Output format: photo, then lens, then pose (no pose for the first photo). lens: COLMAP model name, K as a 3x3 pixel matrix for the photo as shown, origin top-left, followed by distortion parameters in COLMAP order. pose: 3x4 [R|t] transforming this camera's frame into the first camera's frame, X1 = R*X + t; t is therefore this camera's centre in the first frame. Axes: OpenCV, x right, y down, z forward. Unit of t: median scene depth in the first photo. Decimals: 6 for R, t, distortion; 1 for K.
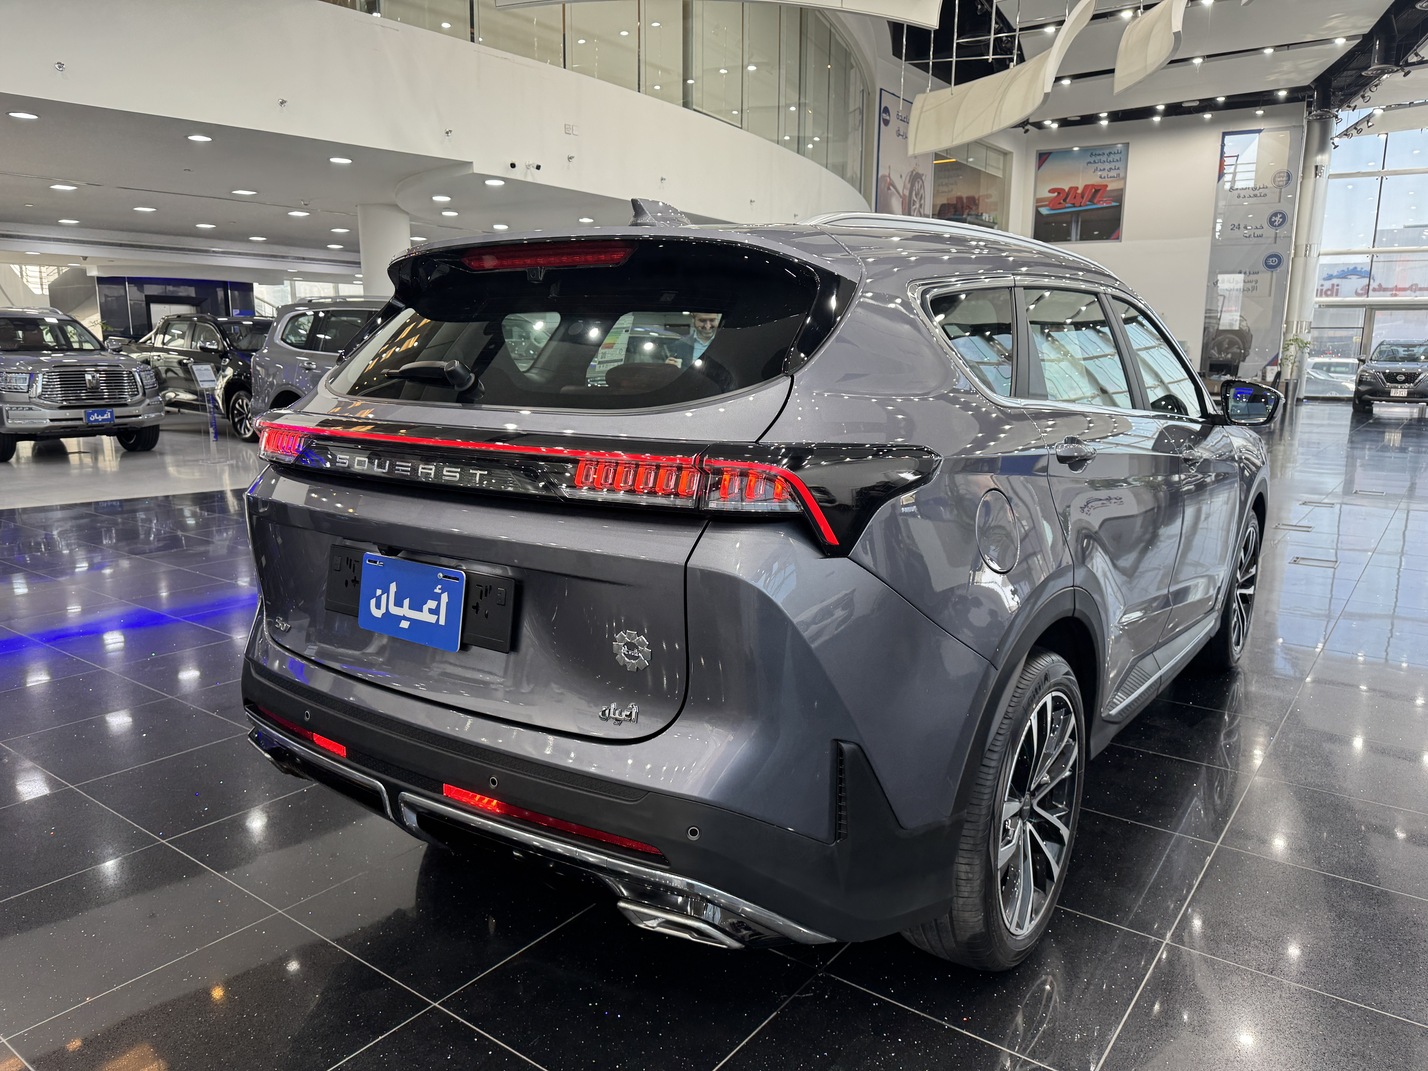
lens RADIAL K [[1005.2, 0, 717.9], [0, 1005.2, 536.2], [0, 0, 1]] dist [0.032729, -0.062613]
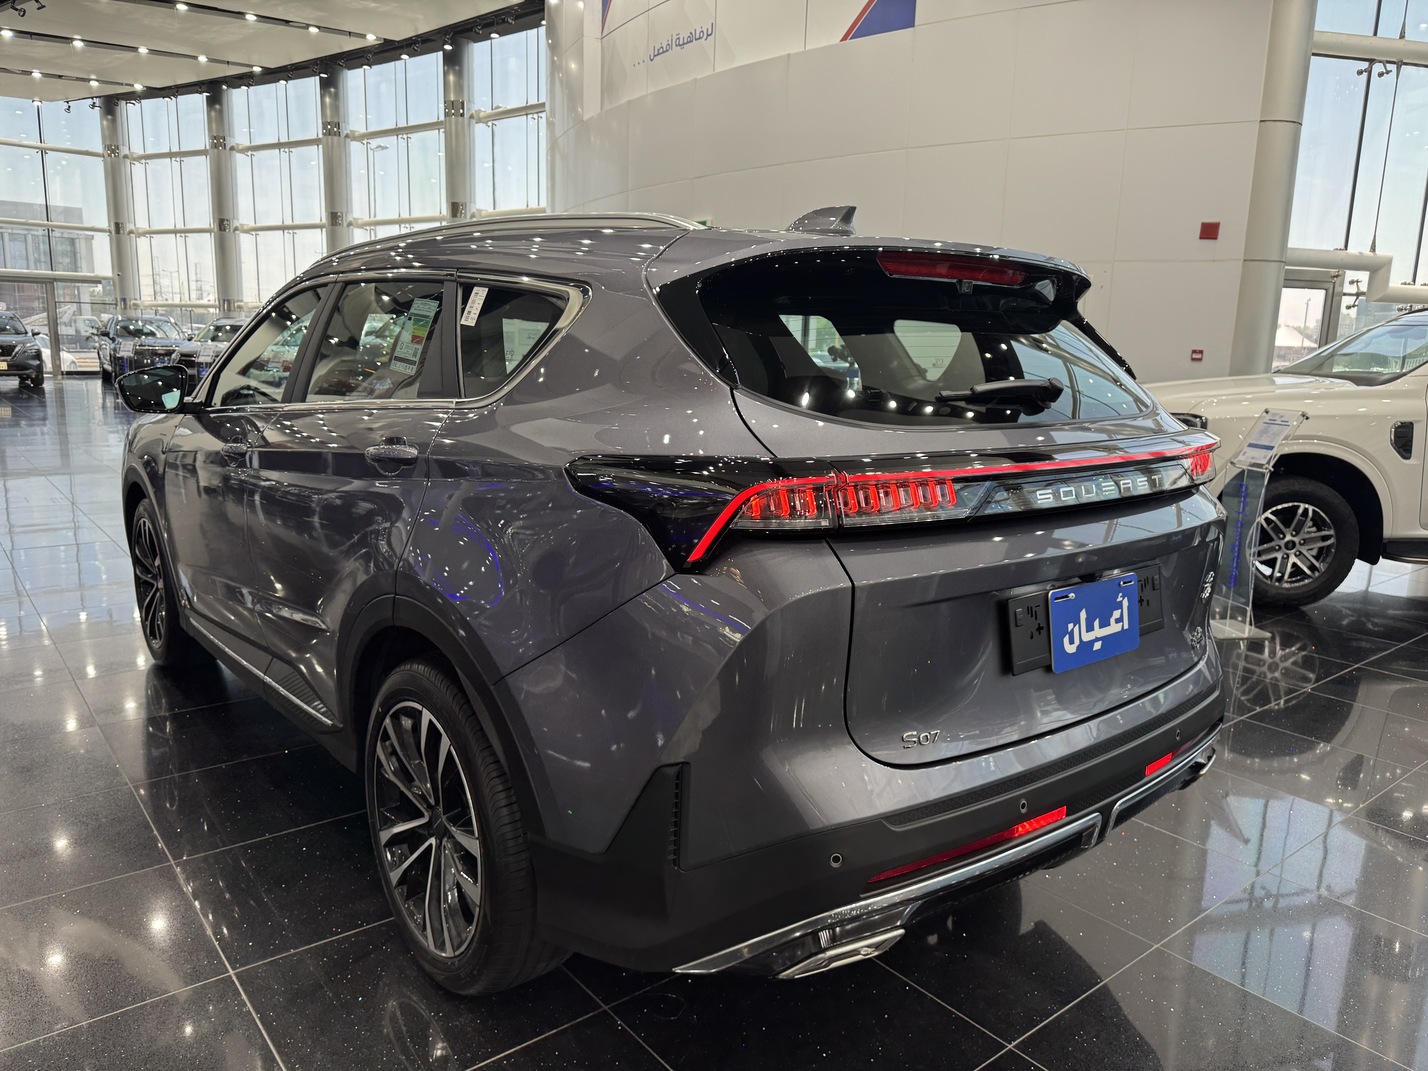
lens RADIAL K [[1005.2, 0, 717.9], [0, 1005.2, 536.2], [0, 0, 1]] dist [0.032729, -0.062613]
pose [[0.249153, -0.171173, 0.953217, -1.323723], [0.148087, 0.979415, 0.137170, -0.208283], [-0.957075, 0.106983, 0.269373, 1.072160]]
